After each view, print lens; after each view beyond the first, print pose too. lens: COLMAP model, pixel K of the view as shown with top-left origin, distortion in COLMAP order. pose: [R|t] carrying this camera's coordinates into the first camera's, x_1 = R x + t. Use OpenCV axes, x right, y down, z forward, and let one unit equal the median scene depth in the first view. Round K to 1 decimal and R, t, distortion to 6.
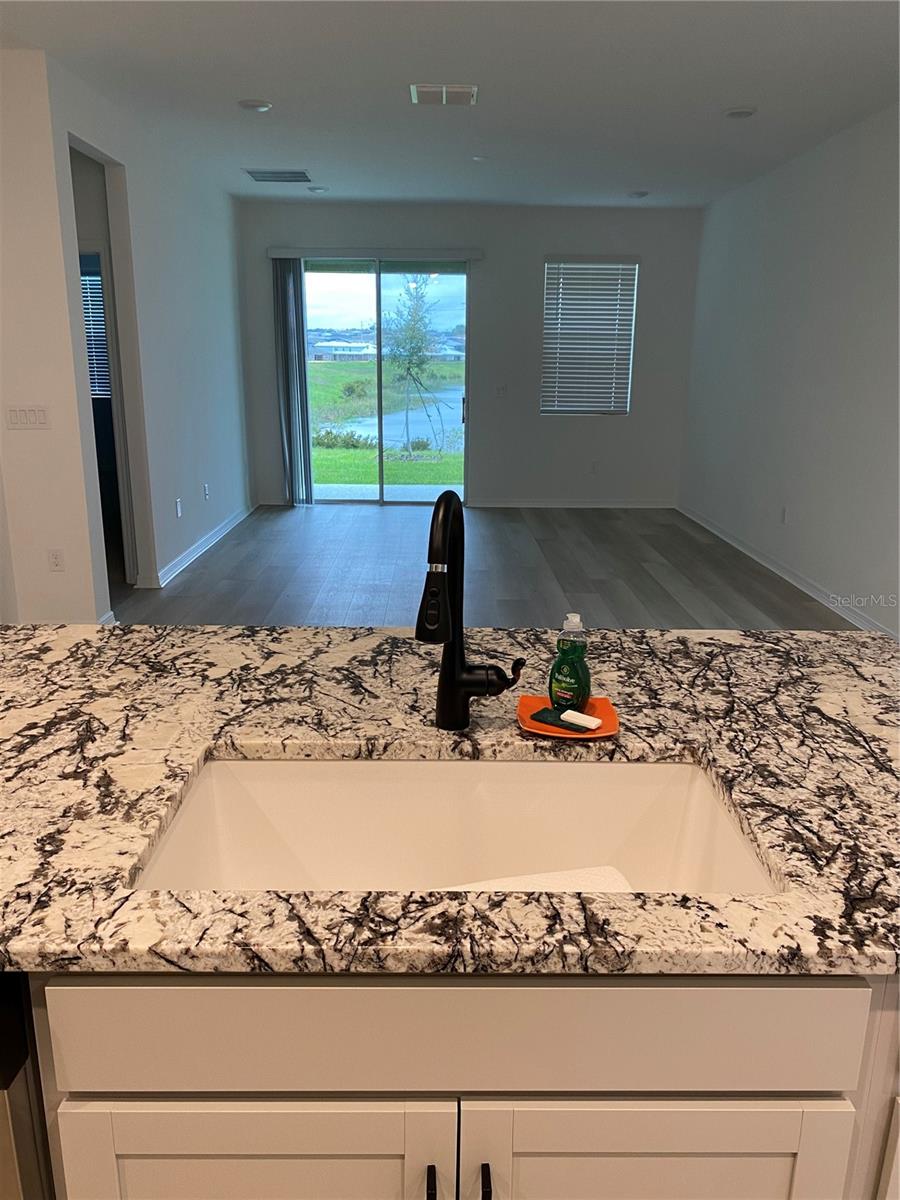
lens RADIAL K [[918.7, 0, 450.7], [0, 918.7, 600.4], [0, 0, 1]] dist [0.010755, -0.012606]
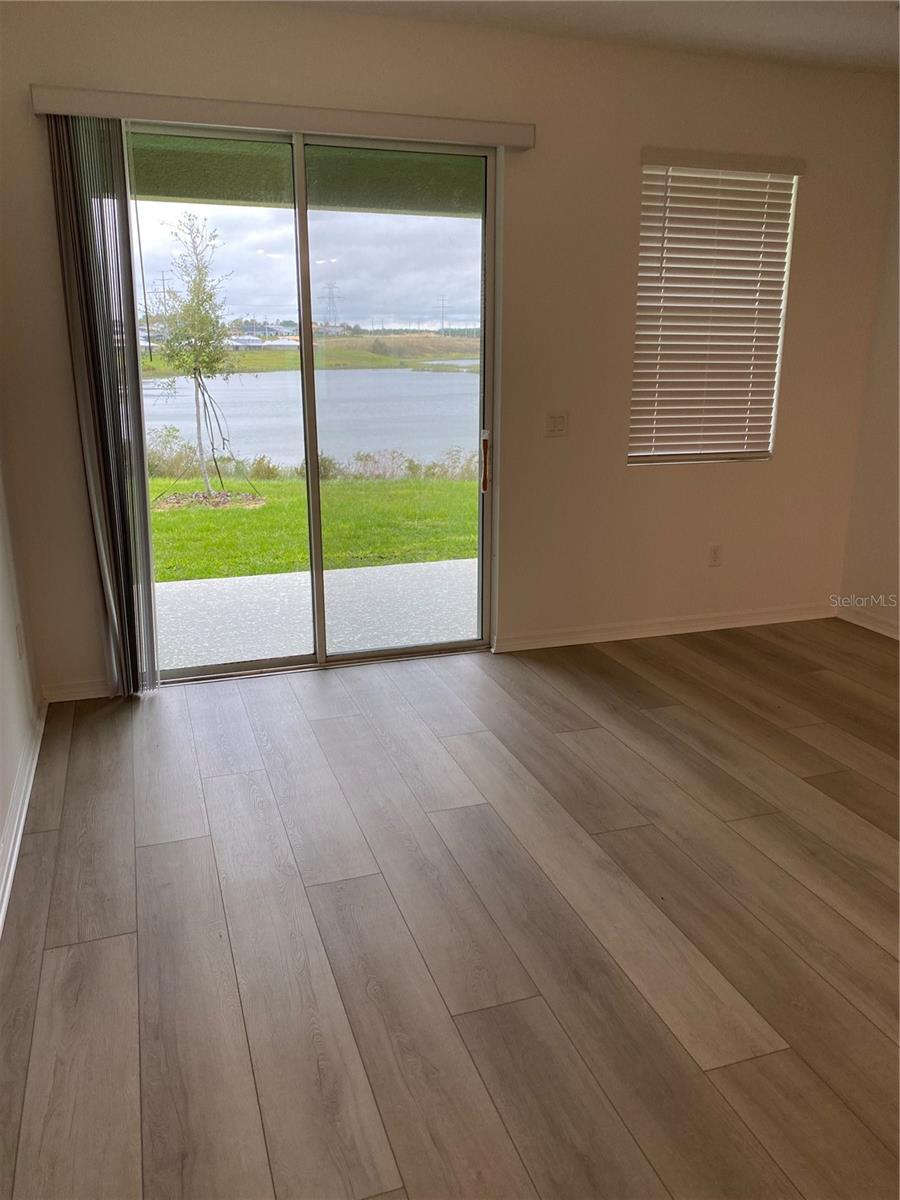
lens RADIAL K [[918.7, 0, 455.7], [0, 918.7, 594.5], [0, 0, 1]] dist [0.010755, -0.012606]
pose [[0.950457, -0.088529, 0.297984, -0.778257], [0.087477, 0.996023, 0.016892, -0.747479], [-0.298294, 0.010012, 0.954421, 2.725282]]
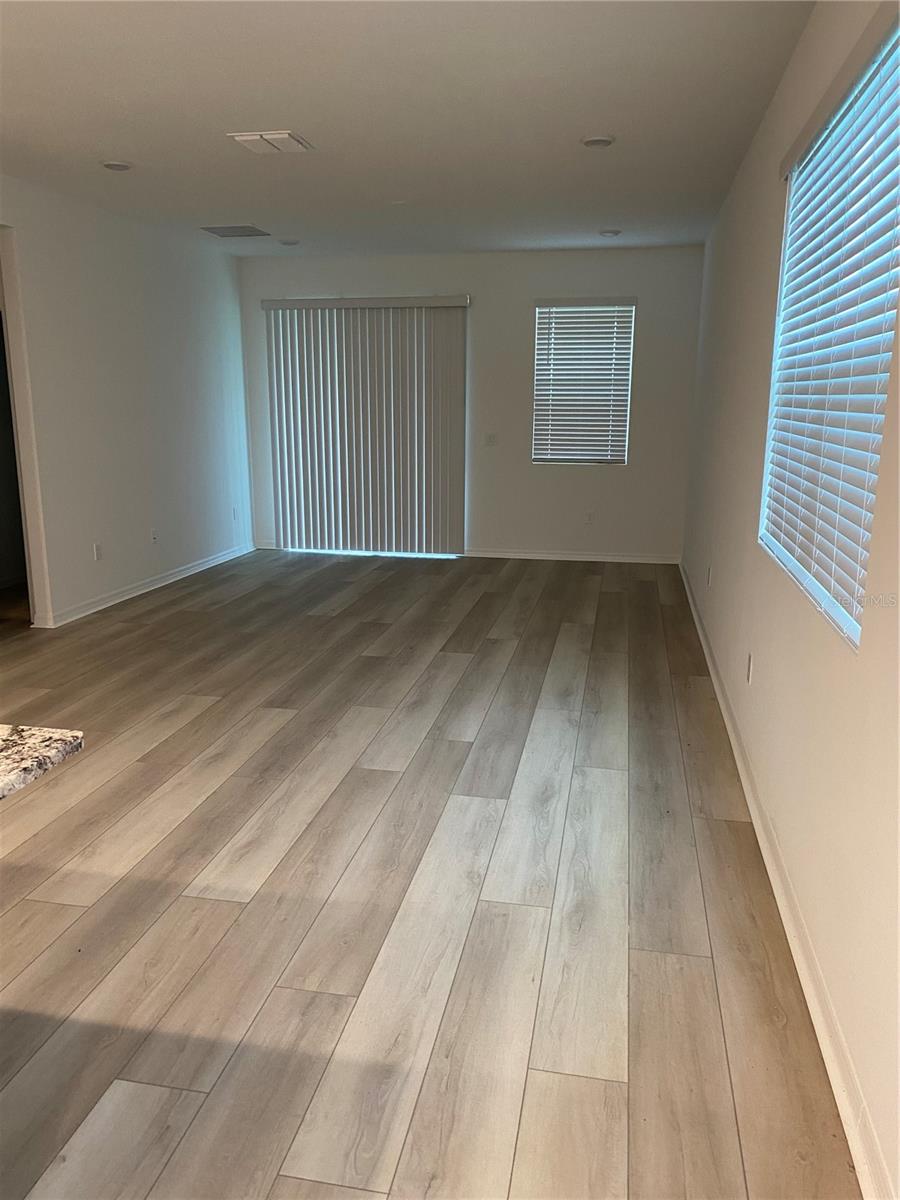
lens RADIAL K [[918.7, 0, 444.0], [0, 918.7, 607.2], [0, 0, 1]] dist [0.010755, -0.012606]
pose [[0.978101, 0.041849, -0.203880, 1.058434], [-0.049710, 0.998199, -0.033586, -0.076431], [0.202108, 0.042985, 0.978420, 0.250053]]
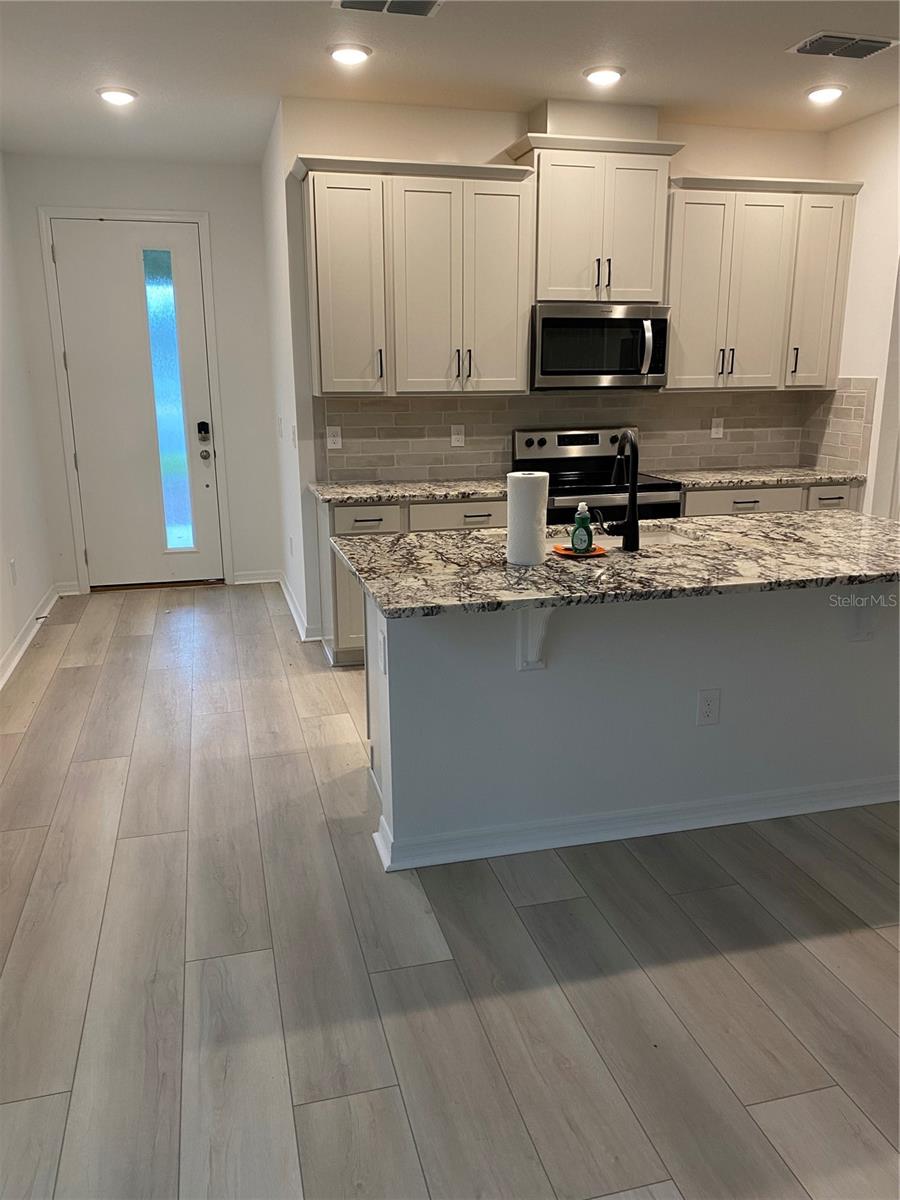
lens RADIAL K [[918.7, 0, 449.0], [0, 918.7, 602.8], [0, 0, 1]] dist [0.010755, -0.012606]
pose [[-0.970633, 0.057610, -0.233566, 0.731103], [-0.064418, 0.873203, 0.483081, -0.606739], [0.231781, 0.483940, -0.843848, 2.216818]]
